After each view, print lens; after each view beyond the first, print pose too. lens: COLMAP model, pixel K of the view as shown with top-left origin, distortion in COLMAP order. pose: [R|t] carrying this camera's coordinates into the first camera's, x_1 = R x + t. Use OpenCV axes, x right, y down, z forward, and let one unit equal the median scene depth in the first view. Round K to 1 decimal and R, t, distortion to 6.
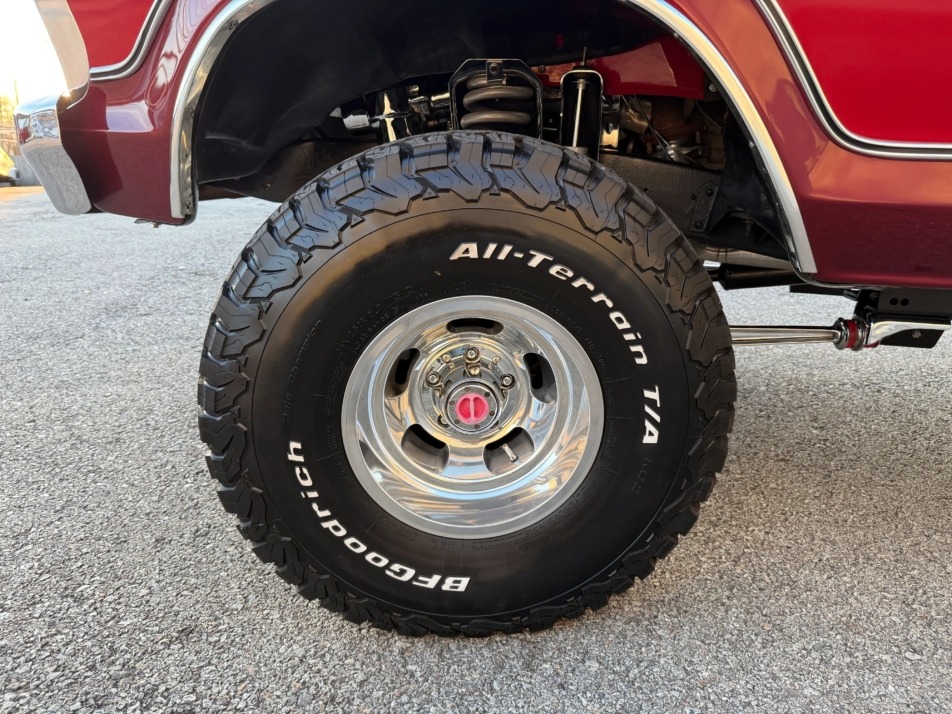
lens RADIAL K [[669.6, 0, 495.6], [0, 669.6, 358.6], [0, 0, 1]] dist [0.056355, -0.072371]
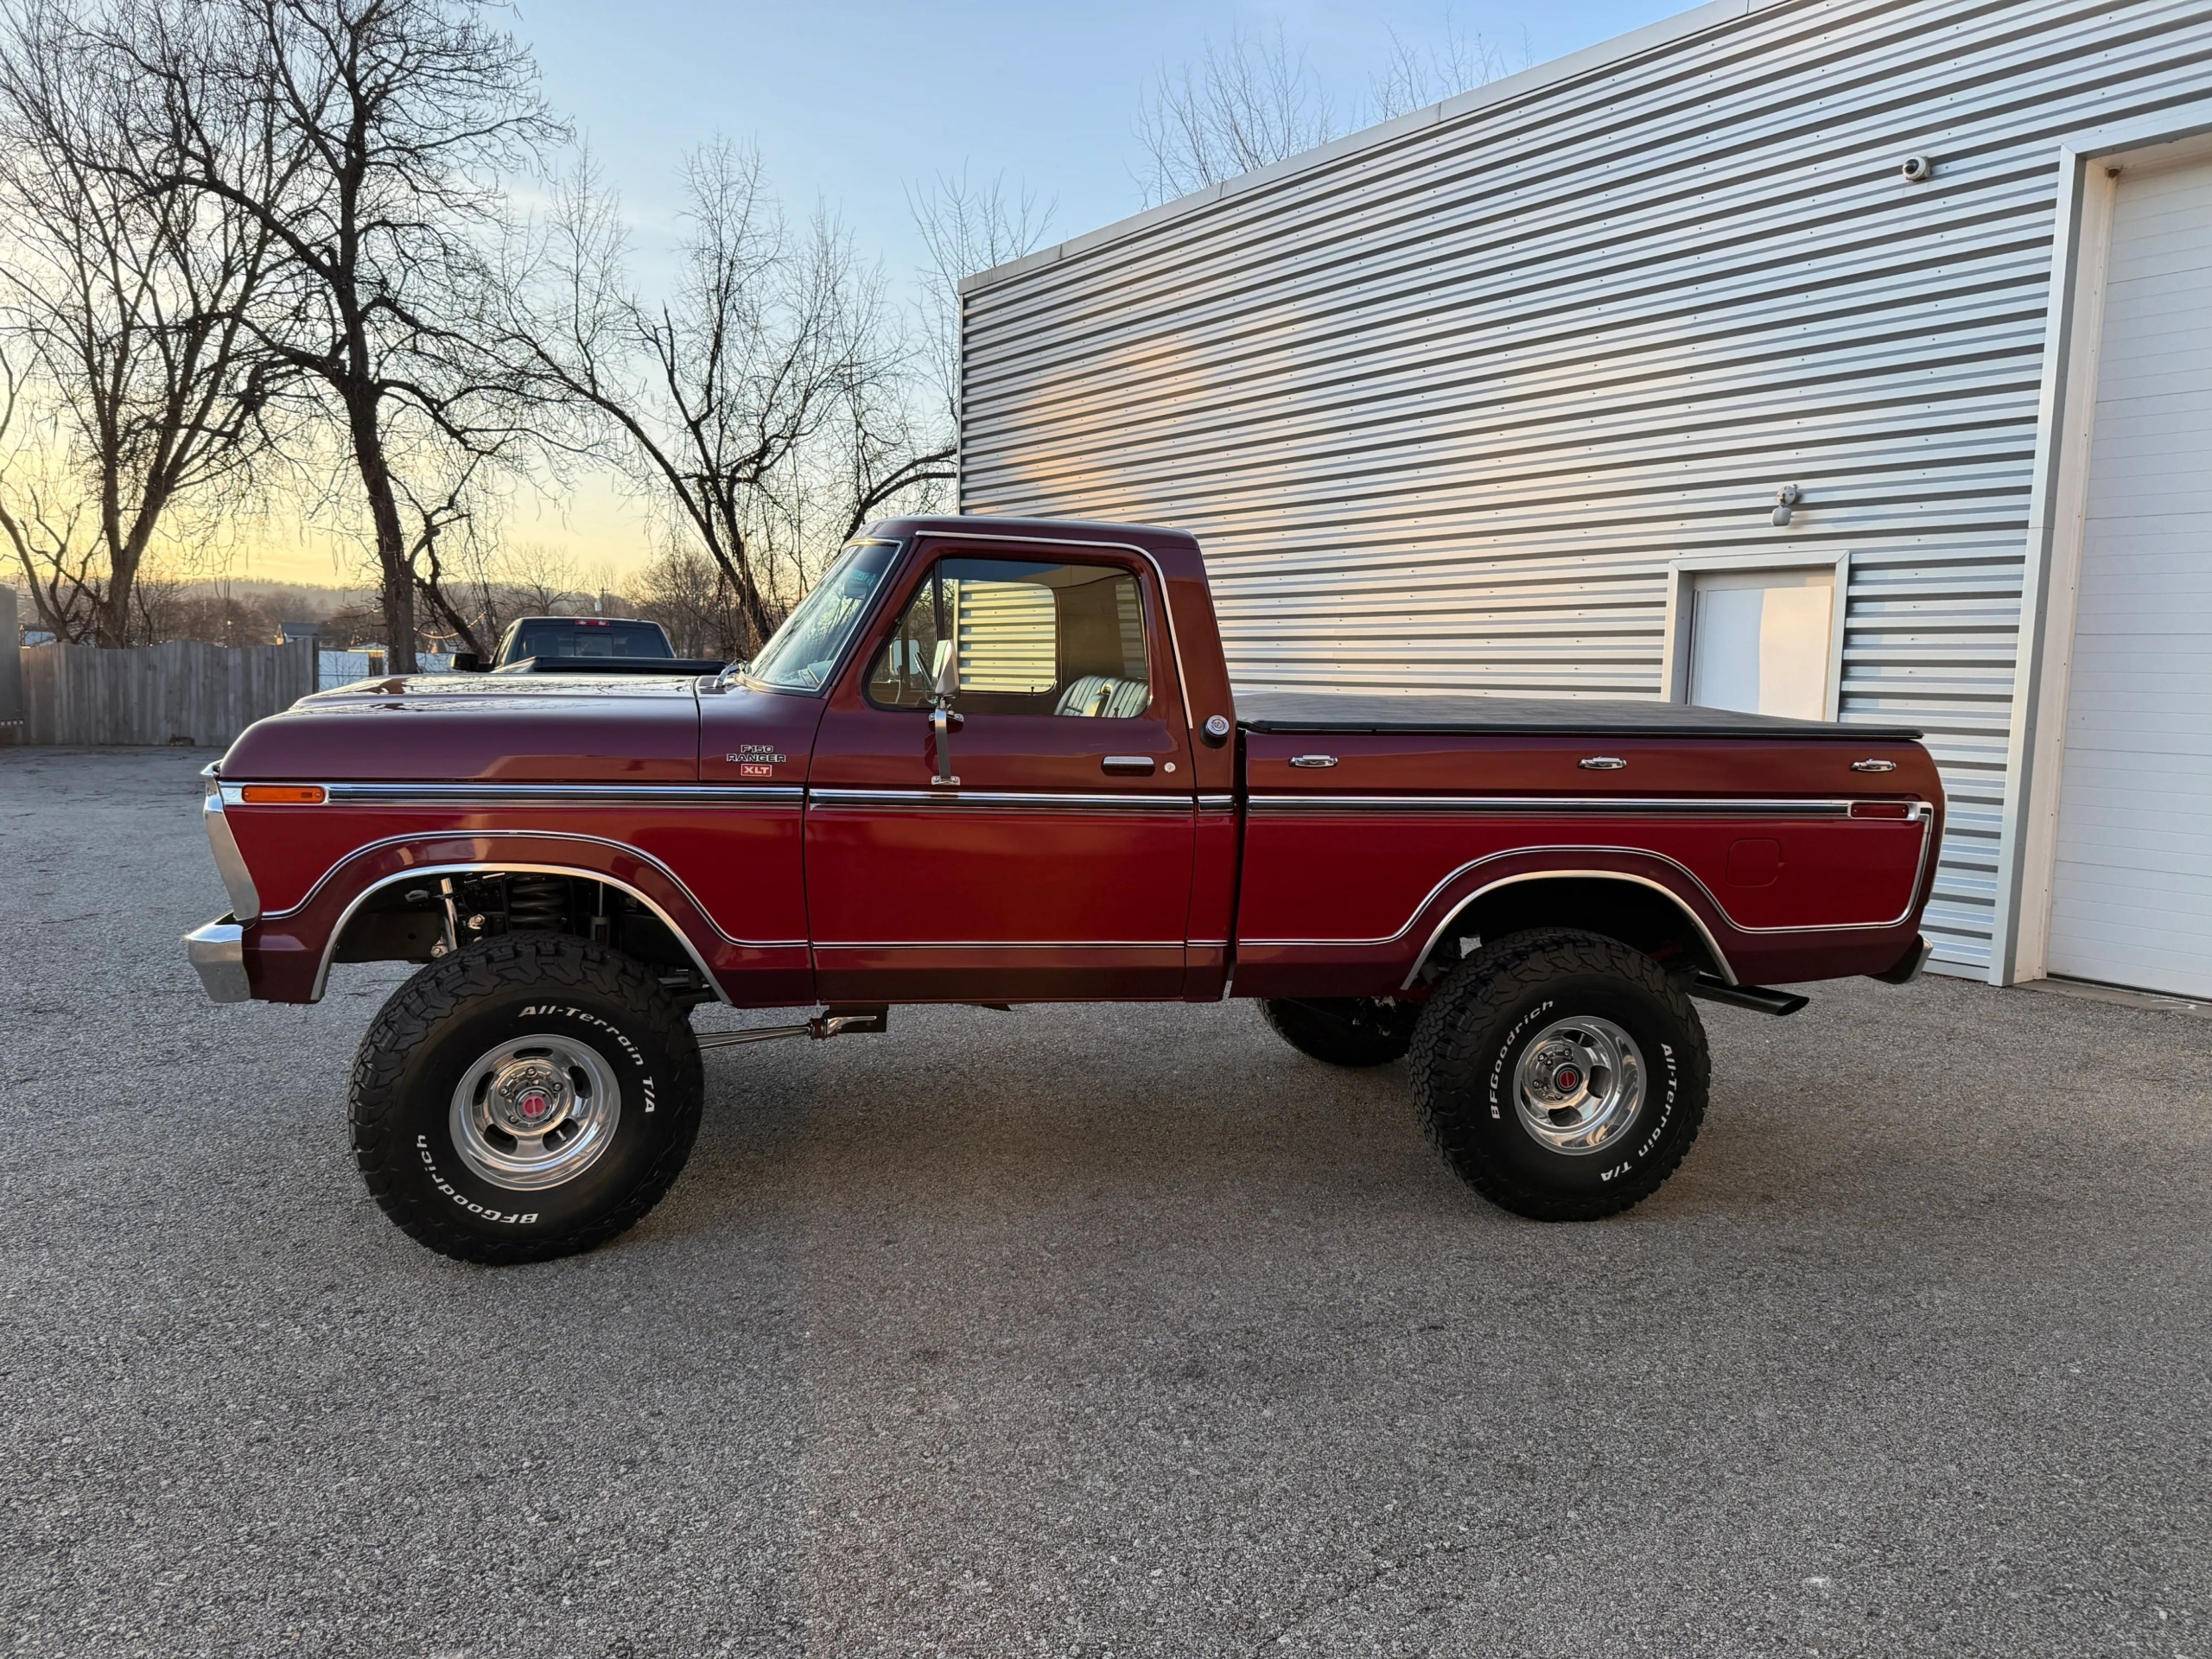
lens RADIAL K [[1555.8, 0, 1114.9], [0, 1555.8, 835.2], [0, 0, 1]] dist [0.056355, -0.072371]
pose [[0.927667, -0.053273, 0.369588, -0.101387], [0.108520, 0.985514, -0.130332, 0.081222], [-0.357291, 0.161012, 0.920010, -3.116537]]
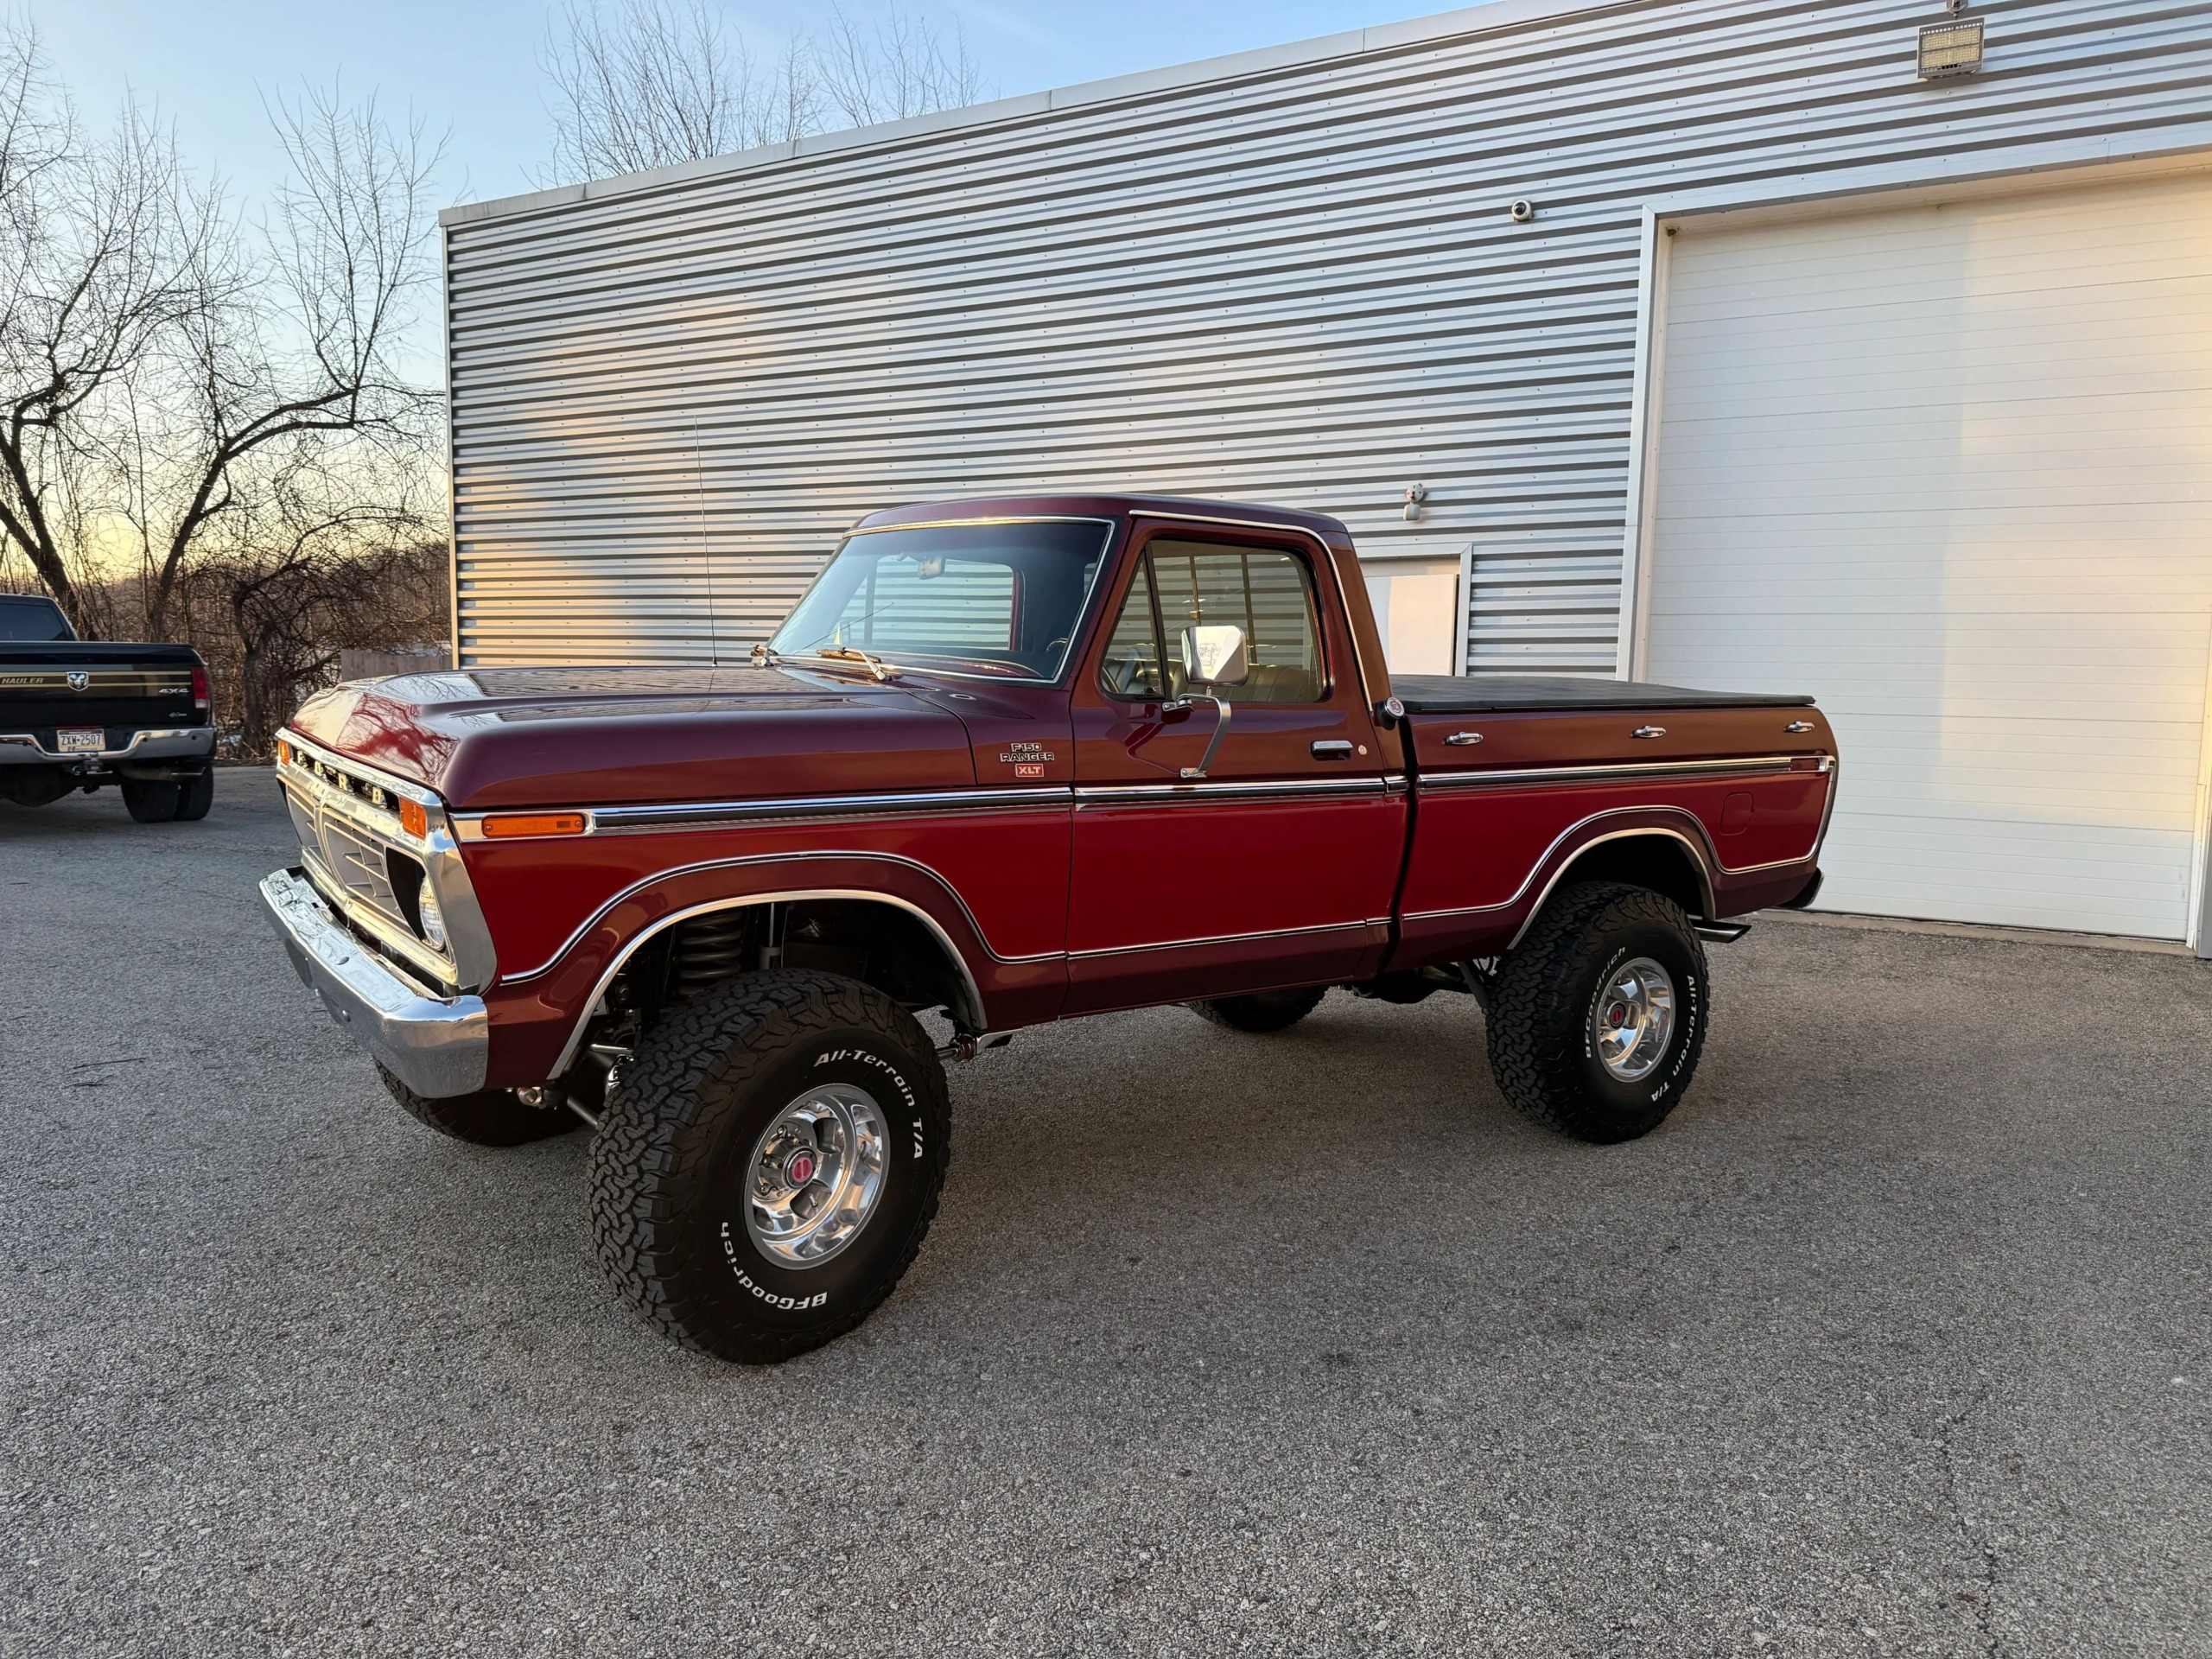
lens RADIAL K [[1555.8, 0, 1108.7], [0, 1555.8, 826.9], [0, 0, 1]] dist [0.056355, -0.072371]
pose [[0.685878, -0.104798, 0.720131, -1.899453], [0.204440, 0.977472, -0.052469, -0.323630], [-0.698410, 0.183211, 0.691851, -1.828917]]
